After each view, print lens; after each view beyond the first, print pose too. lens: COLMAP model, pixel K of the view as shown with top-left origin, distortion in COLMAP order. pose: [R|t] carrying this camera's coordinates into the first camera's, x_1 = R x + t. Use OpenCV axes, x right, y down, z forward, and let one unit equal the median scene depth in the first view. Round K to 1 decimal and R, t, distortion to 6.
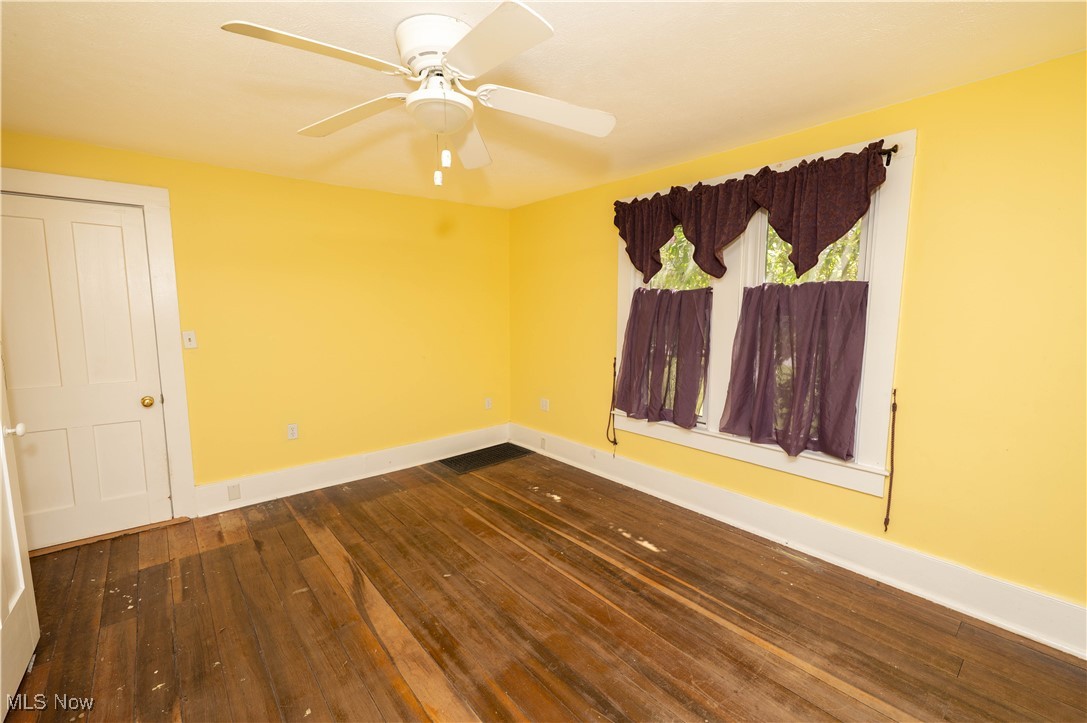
lens RADIAL K [[446.3, 0, 519.3], [0, 446.3, 364.4], [0, 0, 1]] dist [-0.004174, 0.000631]
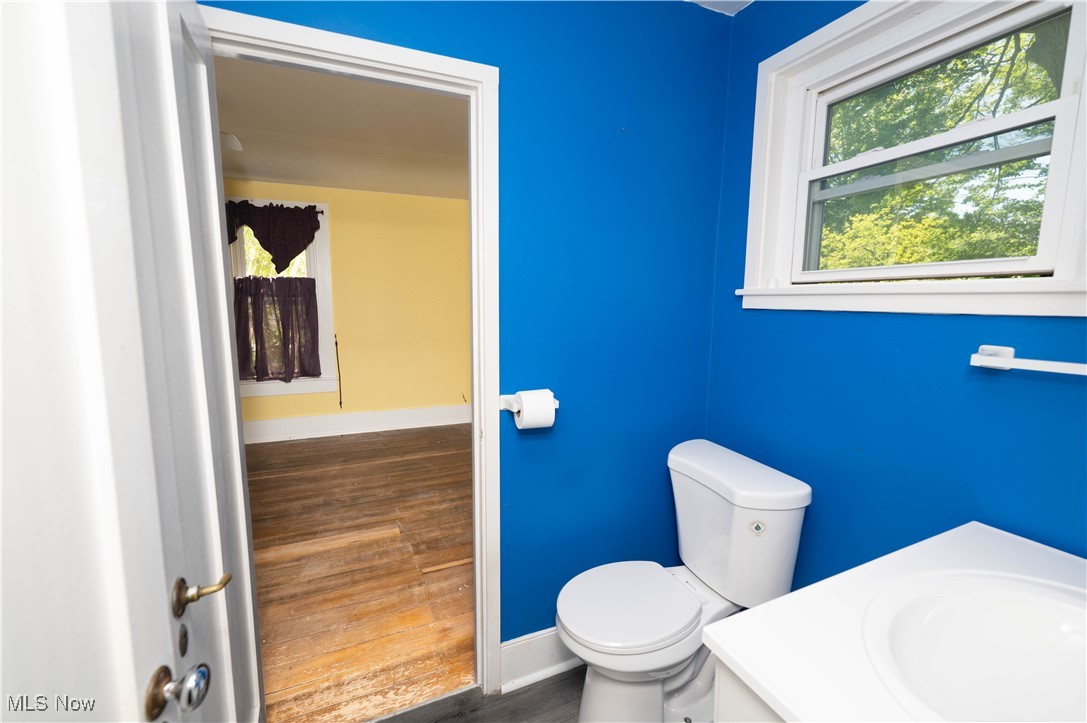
lens RADIAL K [[446.3, 0, 536.3], [0, 446.3, 356.3], [0, 0, 1]] dist [-0.004174, 0.000631]
pose [[0.272537, -0.103183, 0.956596, -0.659597], [0.115202, 0.990580, 0.074028, 0.088758], [-0.955224, 0.090026, 0.281856, -0.321524]]
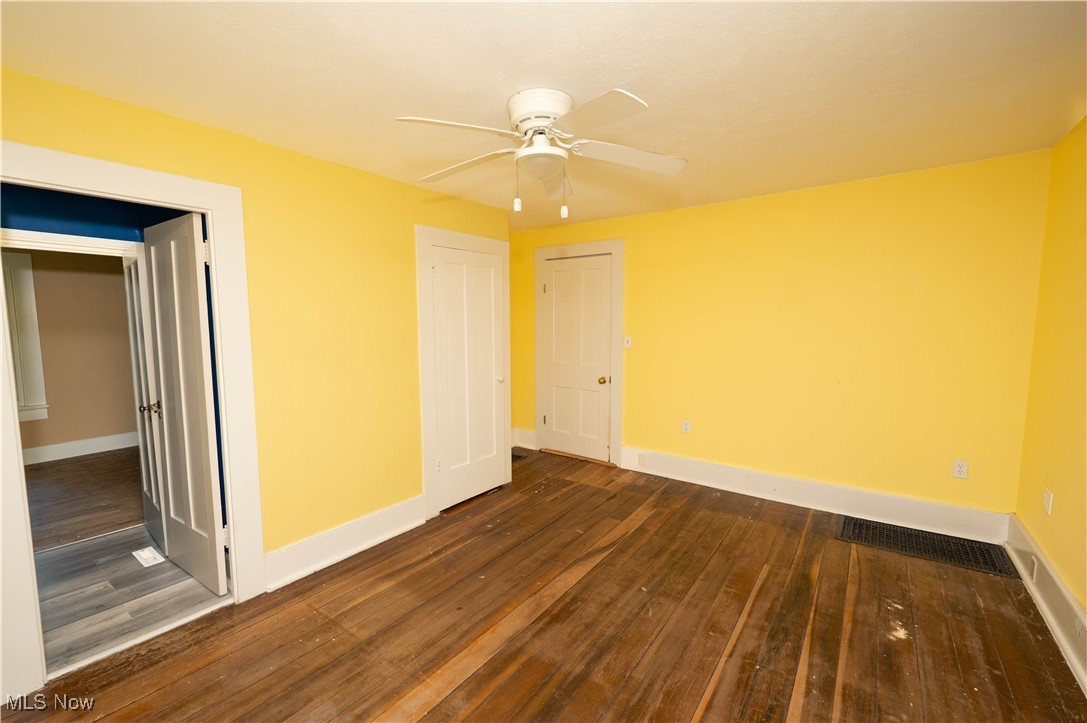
lens RADIAL K [[446.3, 0, 563.0], [0, 446.3, 360.1], [0, 0, 1]] dist [-0.004174, 0.000631]
pose [[0.282884, 0.091570, -0.954773, 0.632582], [-0.119387, 0.991053, 0.059678, -0.065255], [0.951695, 0.097105, 0.291285, 0.447653]]
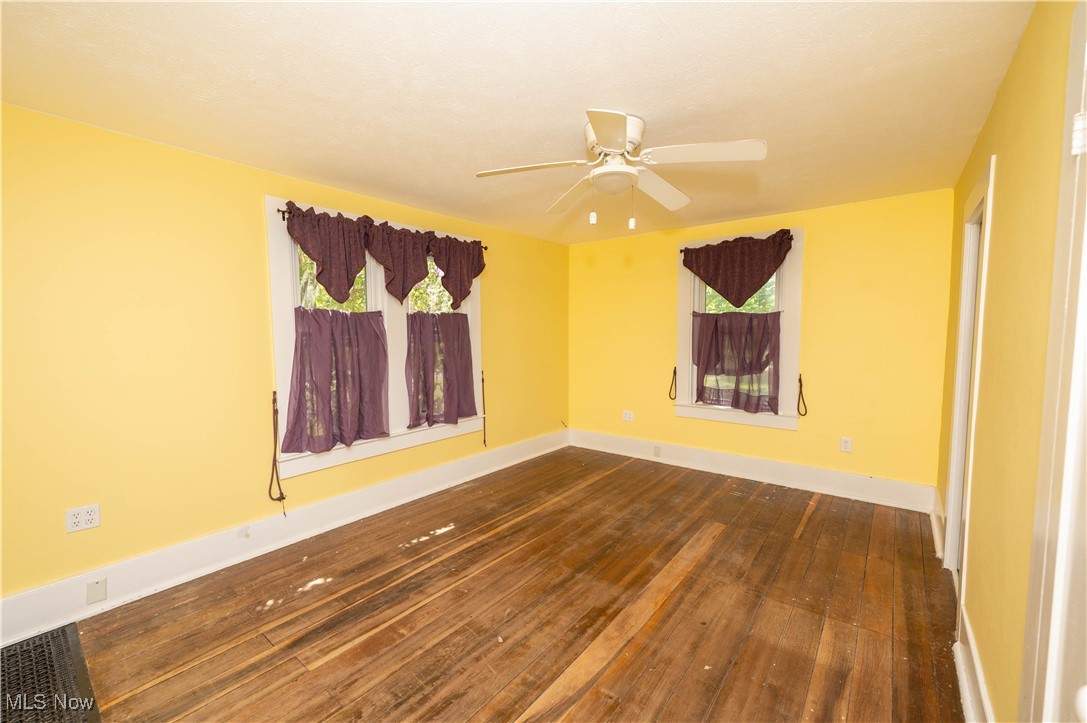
lens RADIAL K [[446.3, 0, 544.0], [0, 446.3, 363.3], [0, 0, 1]] dist [-0.004174, 0.000631]
pose [[-0.218311, -0.067692, 0.973529, -0.887619], [0.133133, 0.986199, 0.098427, -0.106495], [-0.966755, 0.151096, -0.206286, 0.930502]]
